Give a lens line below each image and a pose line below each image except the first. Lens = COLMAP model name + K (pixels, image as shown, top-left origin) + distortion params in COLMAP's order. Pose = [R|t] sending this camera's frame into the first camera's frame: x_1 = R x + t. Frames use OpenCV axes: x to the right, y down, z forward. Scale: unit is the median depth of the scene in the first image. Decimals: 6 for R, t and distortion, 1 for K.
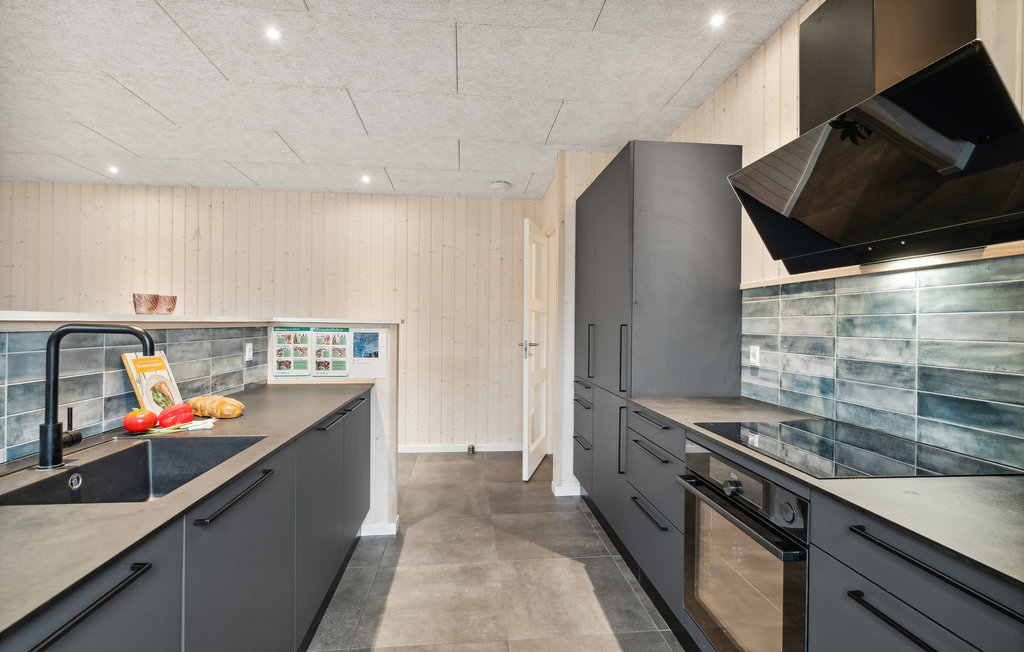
lens RADIAL K [[475.3, 0, 512.0], [0, 475.3, 326.0], [0, 0, 1]] dist [-0.001618, -0.000076]
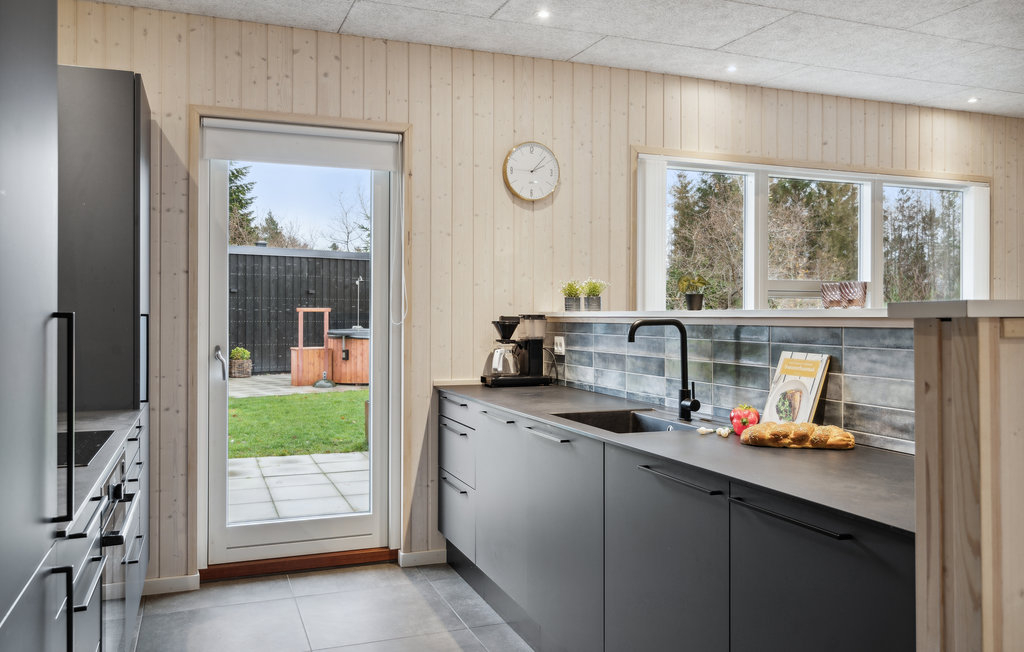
lens RADIAL K [[826.1, 0, 512.0], [0, 826.1, 326.0], [0, 0, 1]] dist [0.006178, 0.003415]
pose [[-0.967702, -0.011222, -0.251848, 0.111052], [-0.015115, 0.999794, 0.013528, -0.005769], [0.251644, 0.016898, -0.967672, 2.337817]]
